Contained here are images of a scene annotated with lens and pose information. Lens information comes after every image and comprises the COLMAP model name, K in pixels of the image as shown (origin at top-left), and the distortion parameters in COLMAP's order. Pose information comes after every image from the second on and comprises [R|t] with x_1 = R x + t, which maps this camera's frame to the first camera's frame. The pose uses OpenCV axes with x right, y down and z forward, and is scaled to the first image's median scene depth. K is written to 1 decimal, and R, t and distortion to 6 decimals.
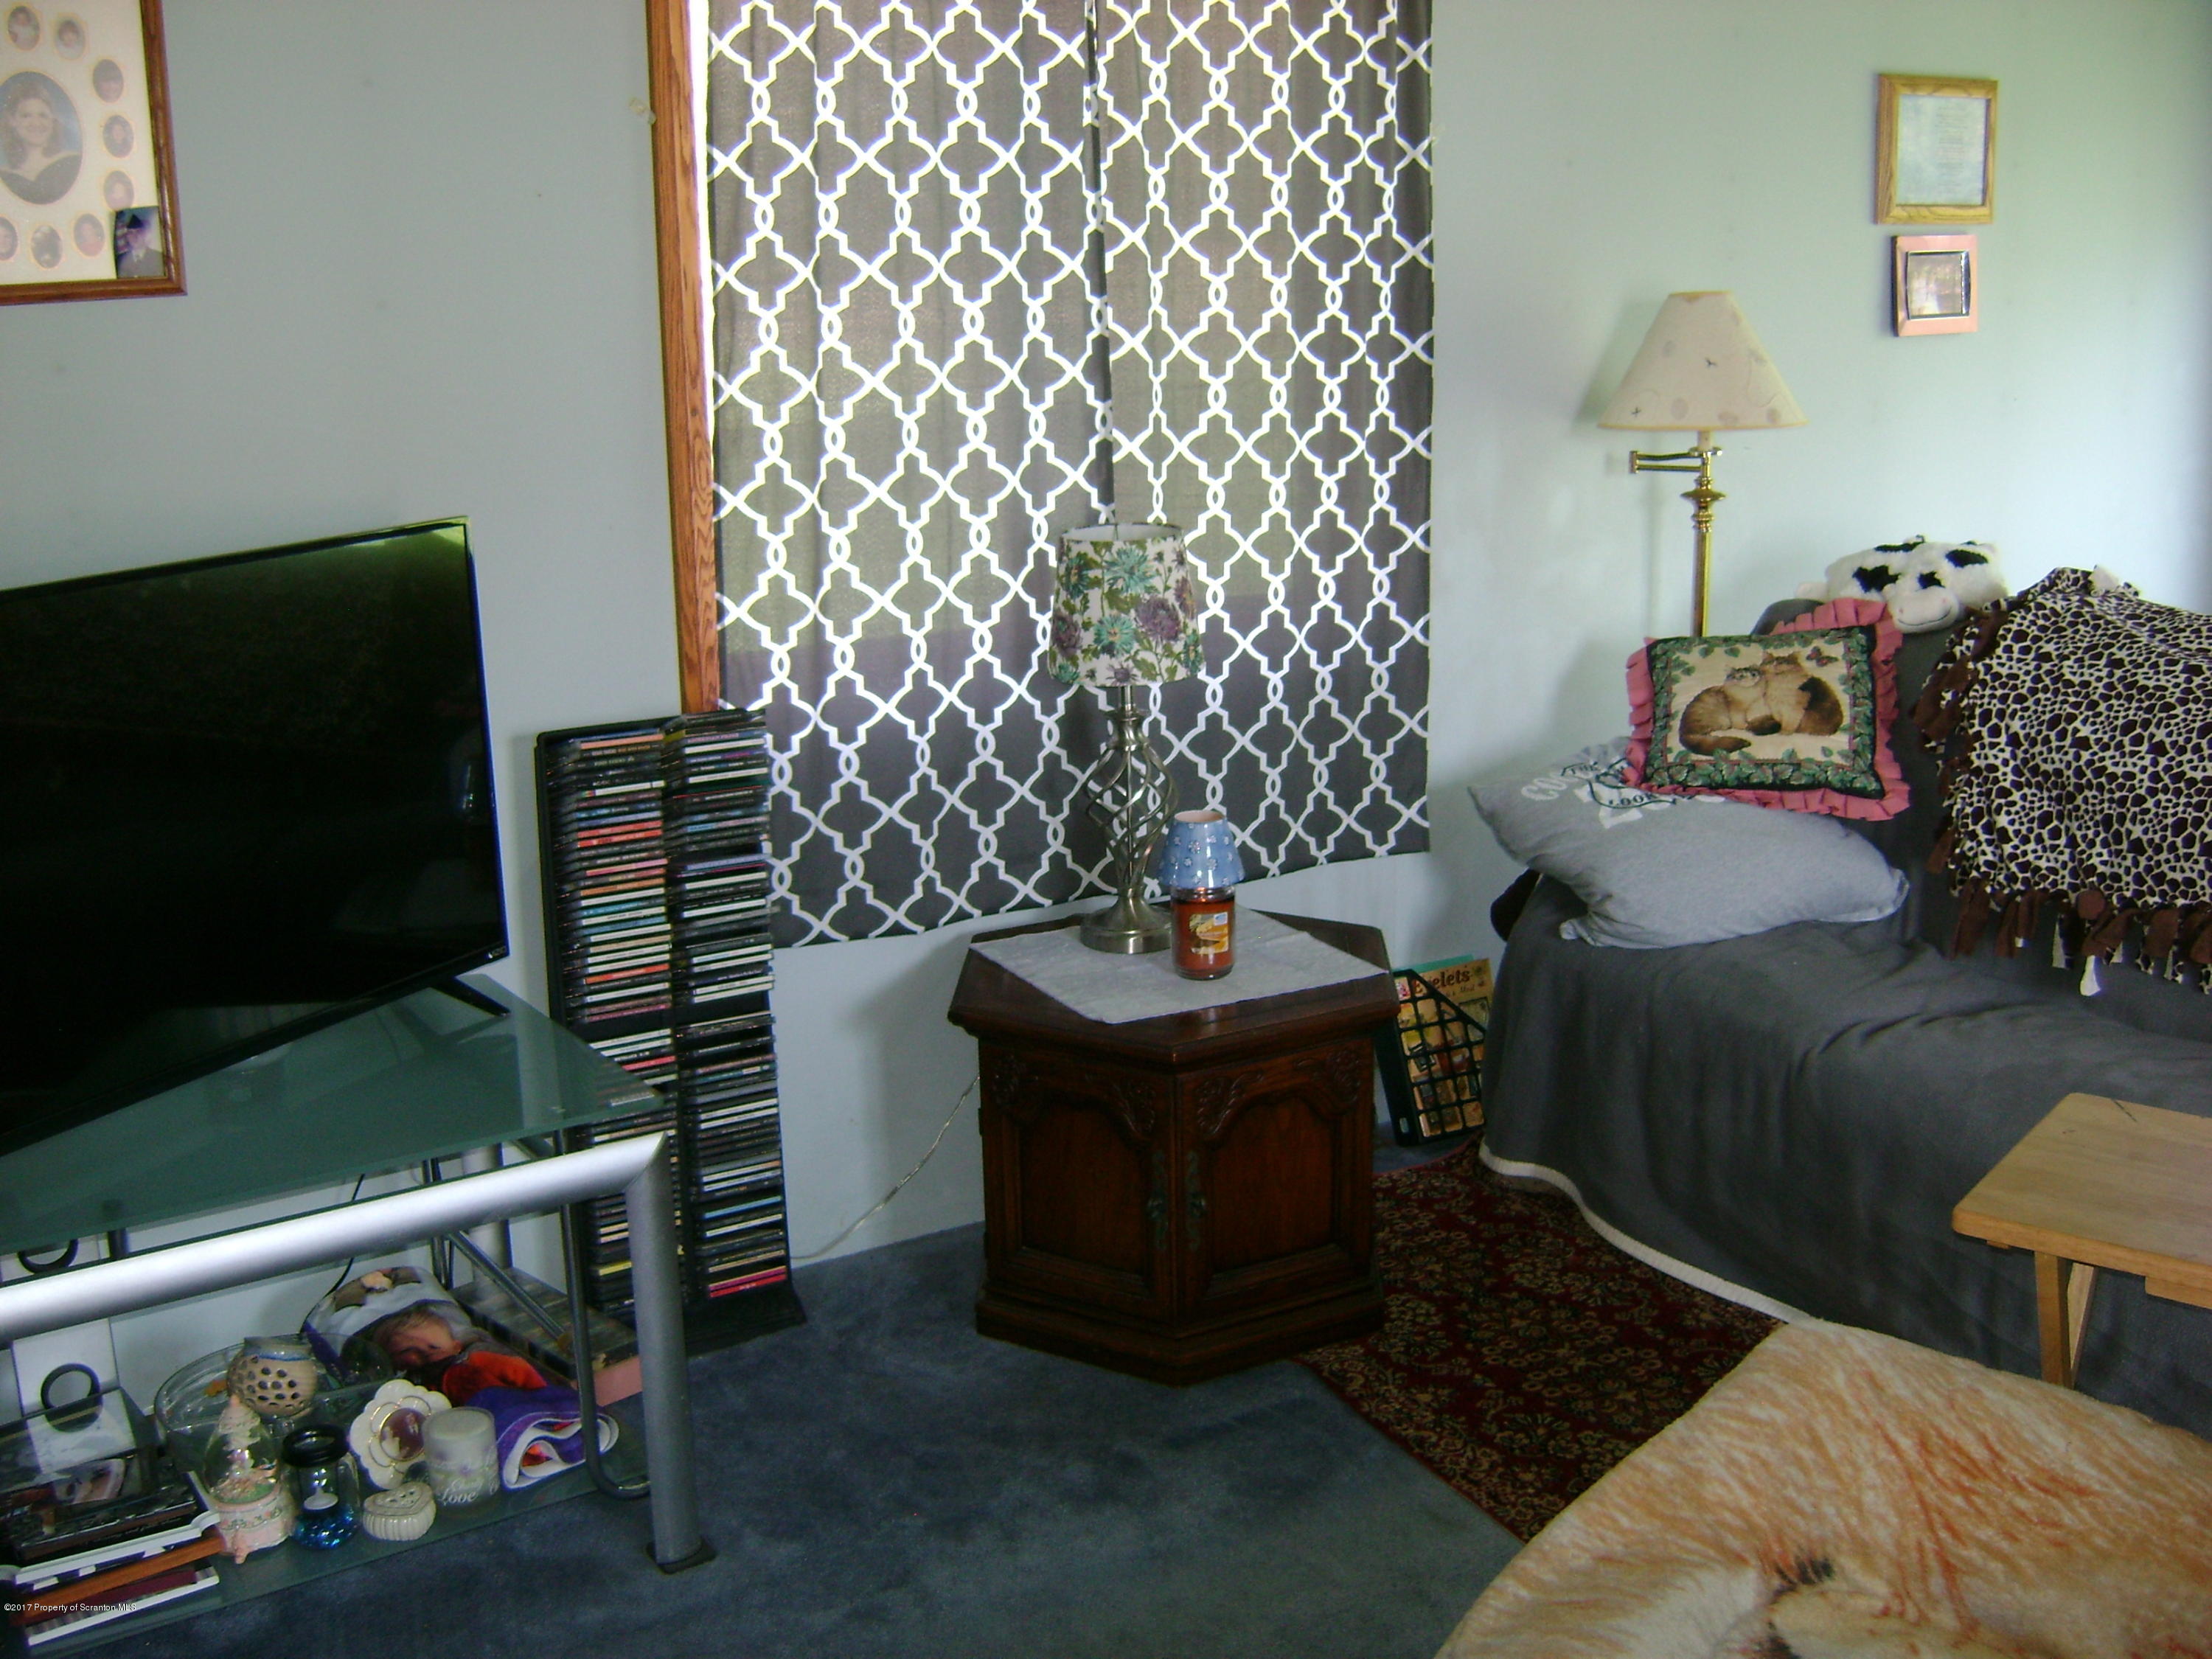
lens RADIAL K [[2371.0, 0, 1104.8], [0, 2371.0, 826.3], [0, 0, 1]] dist [-0.147884, 0.000000]
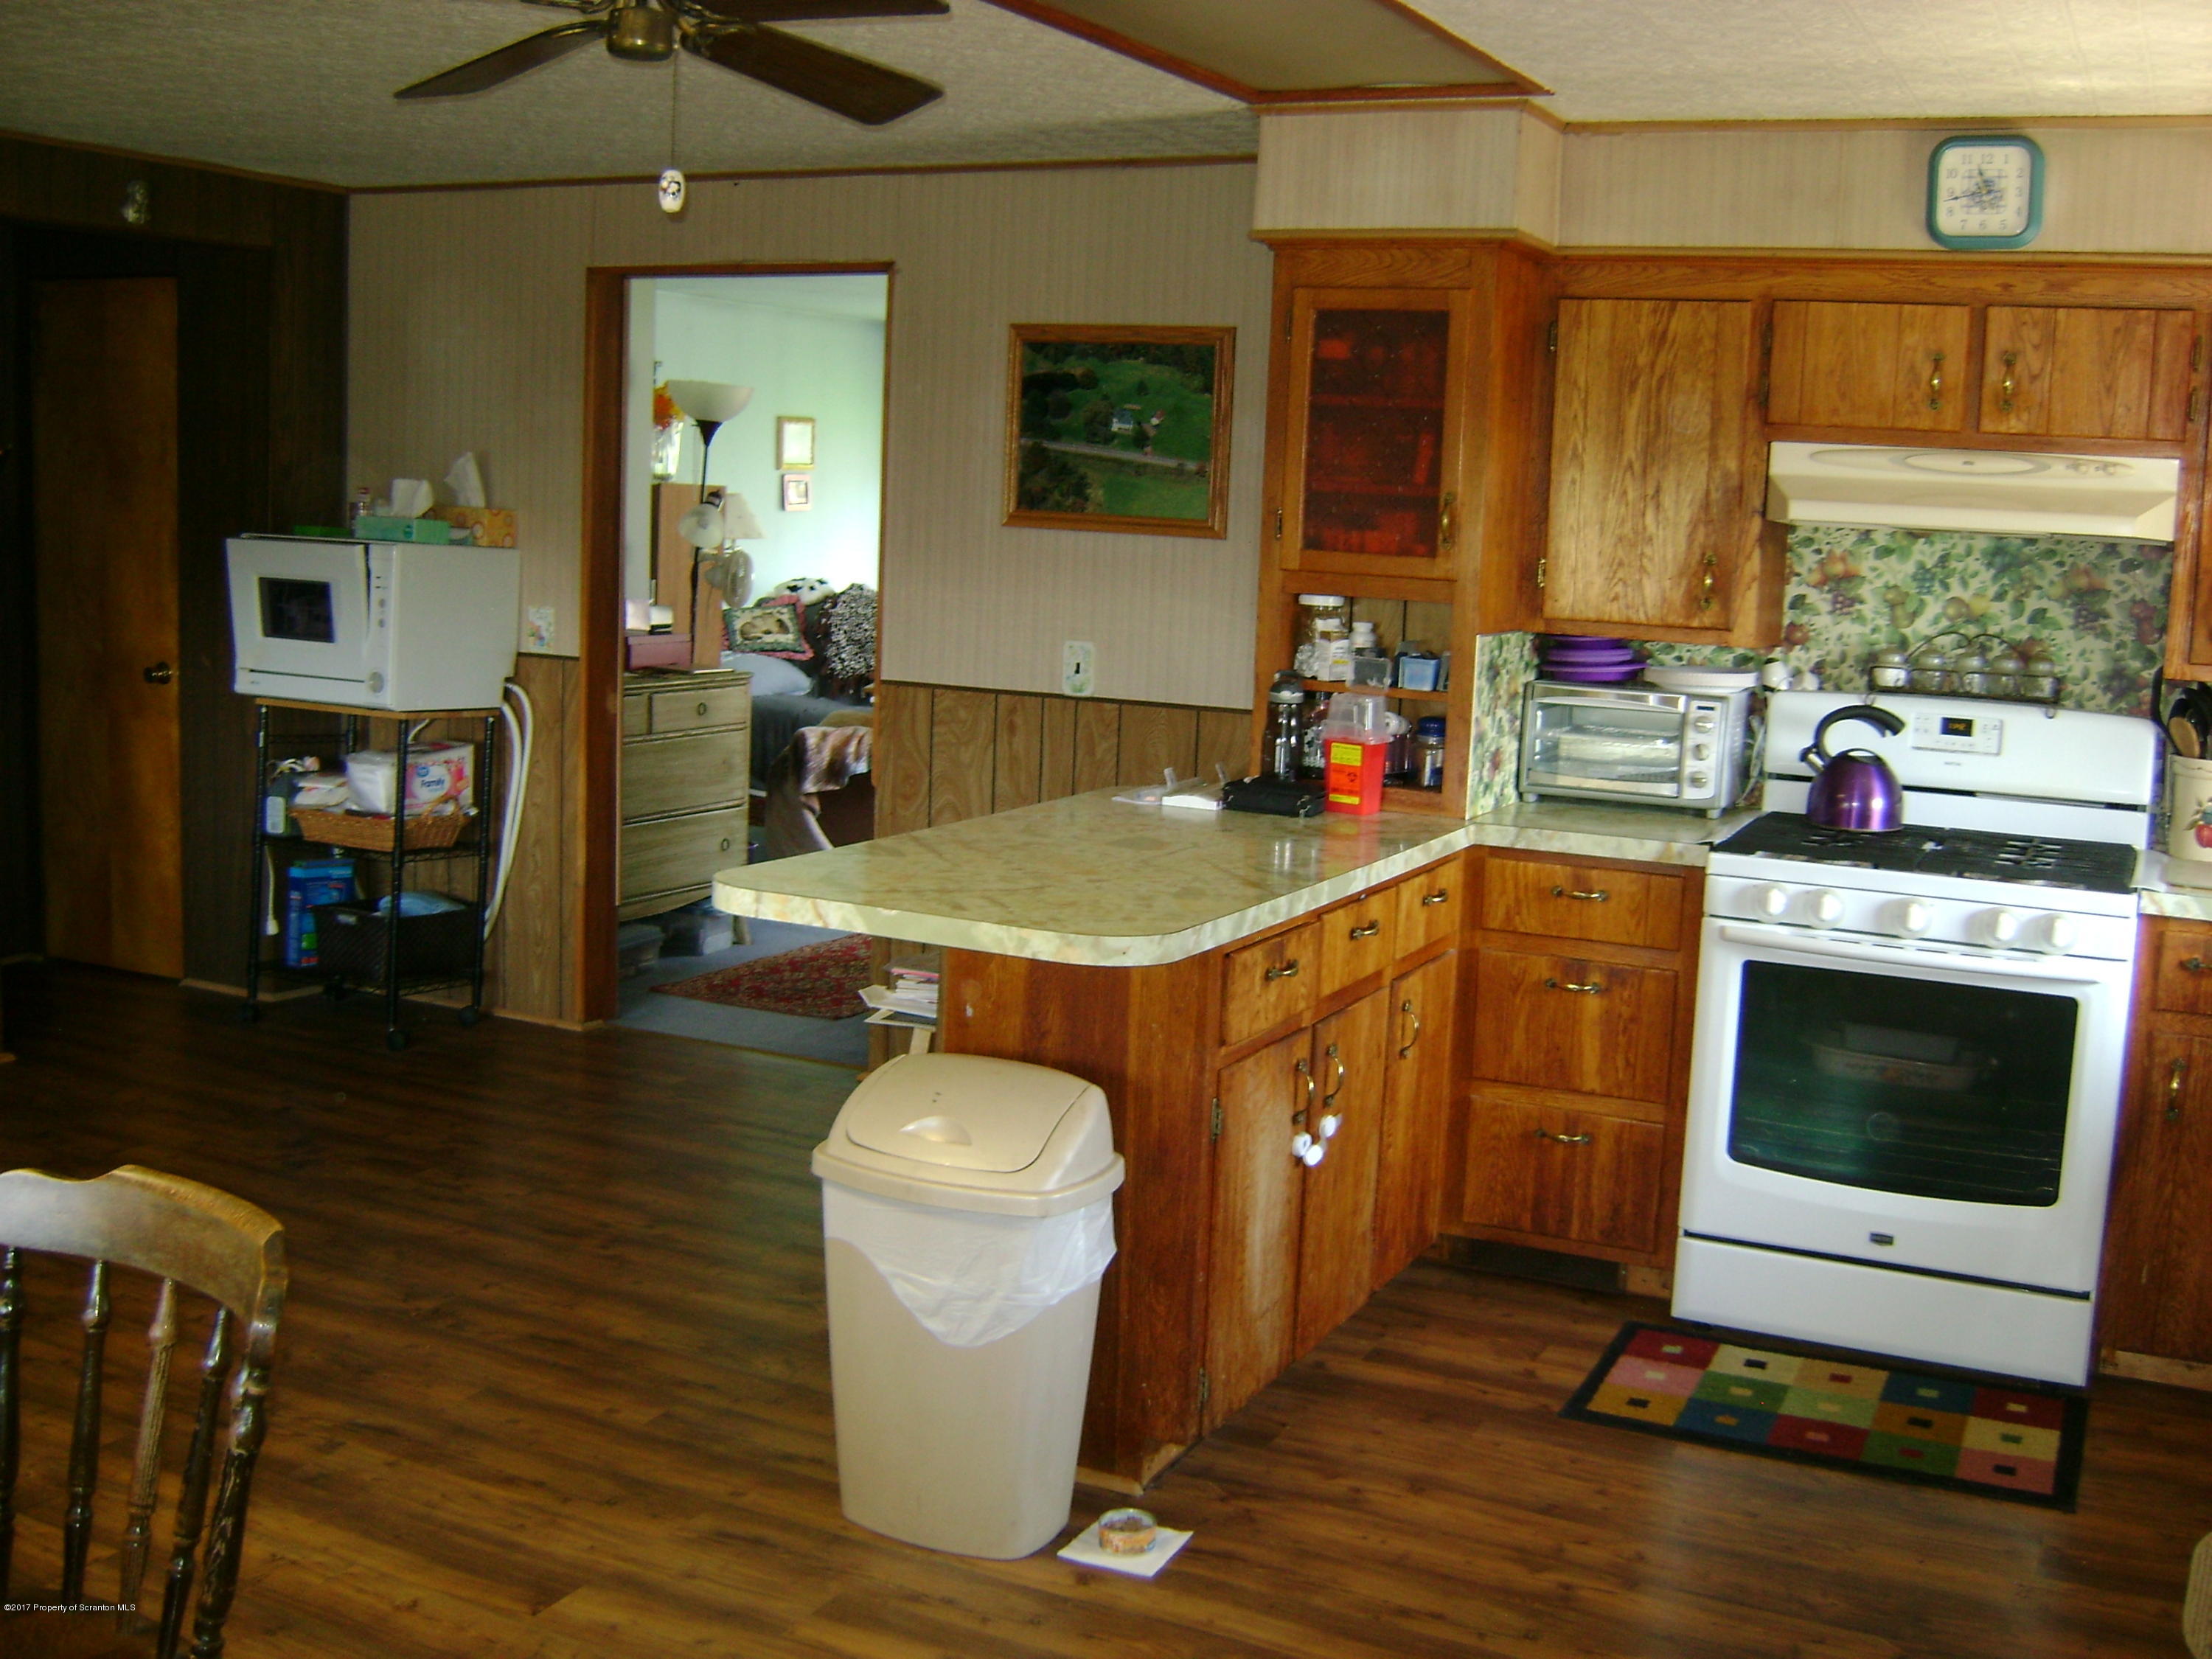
lens RADIAL K [[2371.0, 0, 1106.7], [0, 2371.0, 828.0], [0, 0, 1]] dist [-0.147884, 0.000000]
pose [[0.850037, -0.027546, 0.526003, -1.002209], [0.067255, 0.996134, -0.056519, 0.427720], [-0.522412, 0.083419, 0.848603, -1.901267]]
